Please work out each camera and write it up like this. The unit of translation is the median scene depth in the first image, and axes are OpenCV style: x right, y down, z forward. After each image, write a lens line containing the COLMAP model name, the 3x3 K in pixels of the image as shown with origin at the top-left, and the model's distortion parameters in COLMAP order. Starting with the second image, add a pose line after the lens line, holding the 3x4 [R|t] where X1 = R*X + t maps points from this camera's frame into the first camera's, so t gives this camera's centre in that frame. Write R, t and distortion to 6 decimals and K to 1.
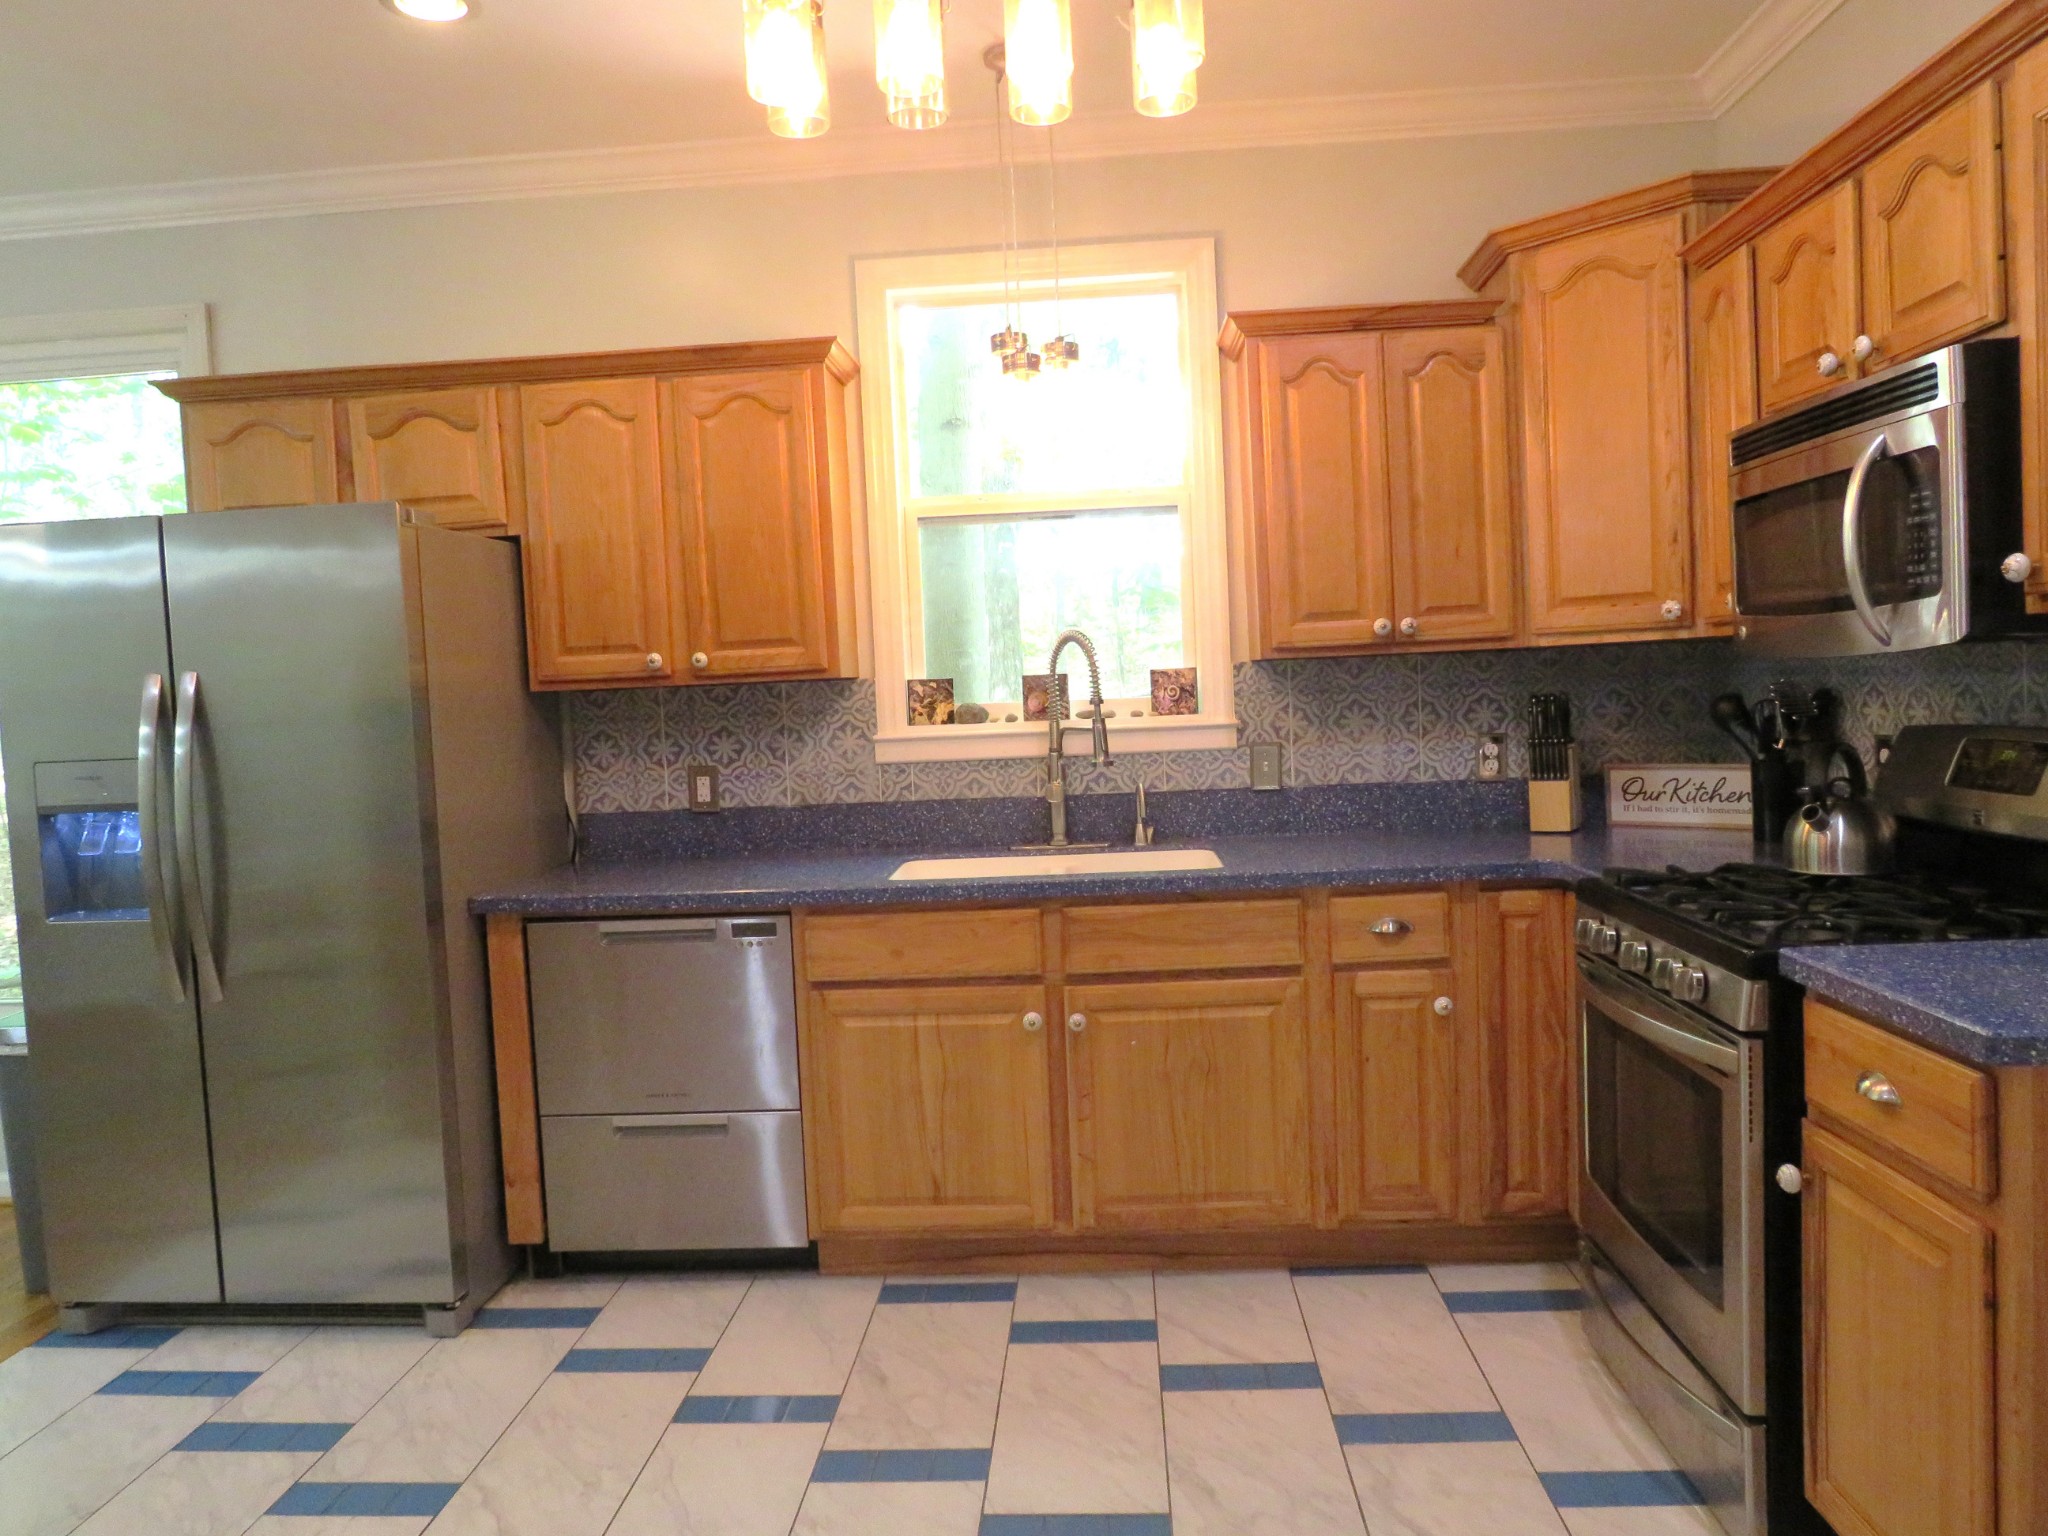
lens RADIAL K [[1449.8, 0, 1011.3], [0, 1449.8, 769.8], [0, 0, 1]] dist [-0.072565, 0.026233]
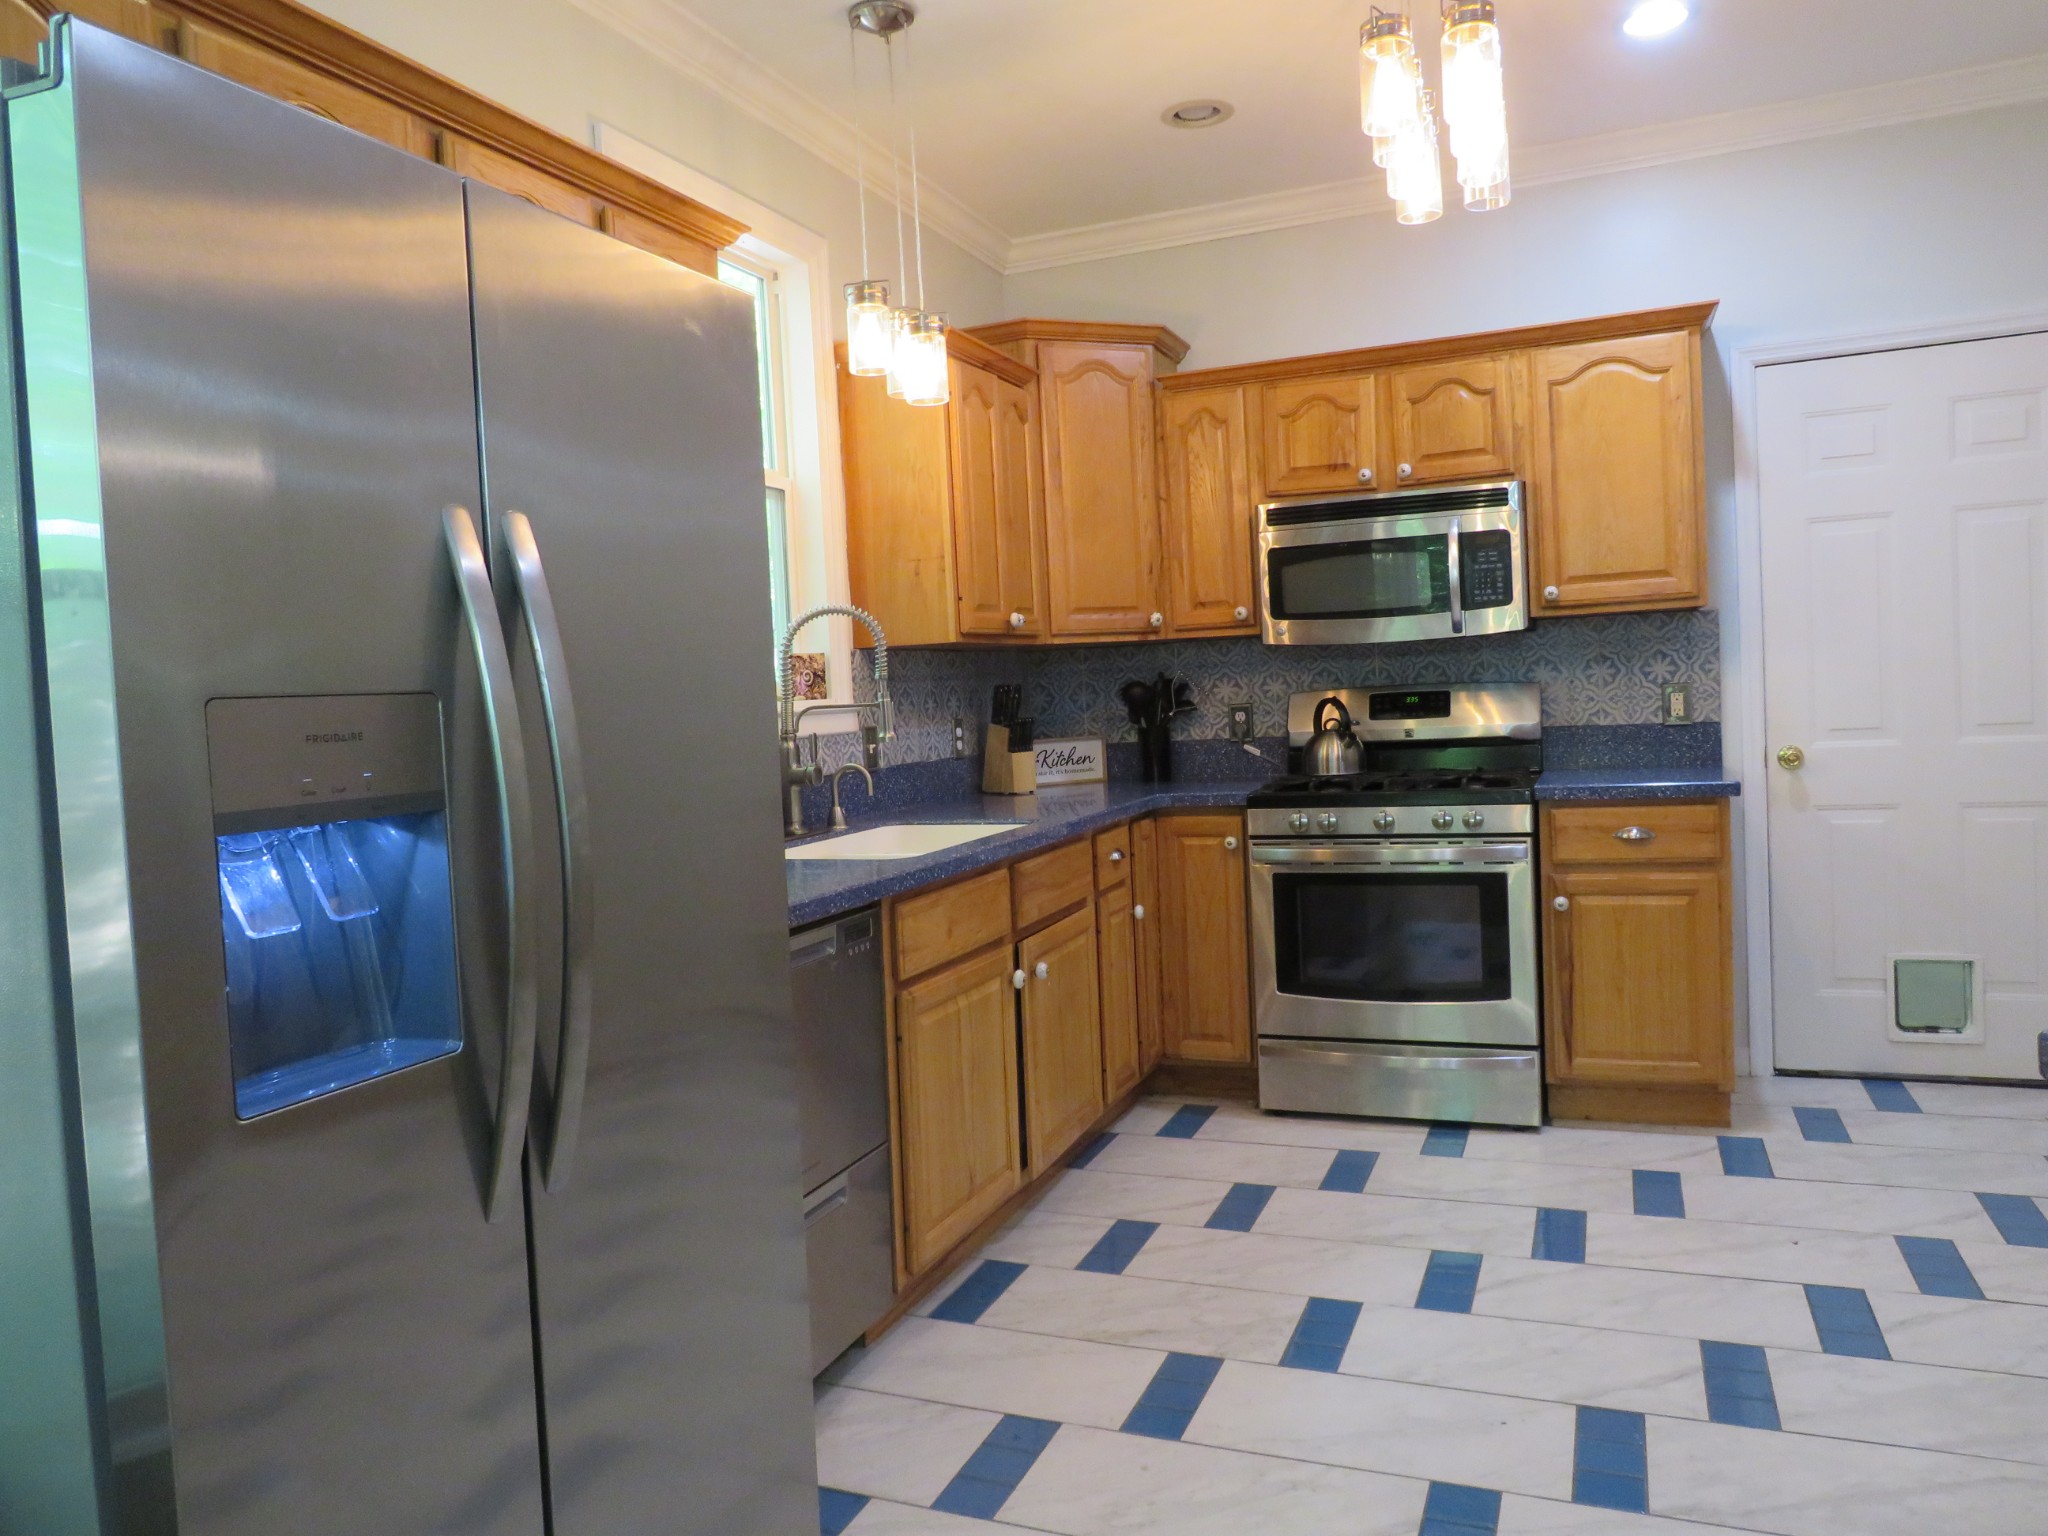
lens RADIAL K [[1449.8, 0, 1018.3], [0, 1449.8, 761.0], [0, 0, 1]] dist [-0.072565, 0.026233]
pose [[0.310334, -0.015349, 0.950504, -0.945379], [0.092878, 0.995576, -0.014247, 0.037508], [-0.946080, 0.092702, 0.310386, 0.673219]]
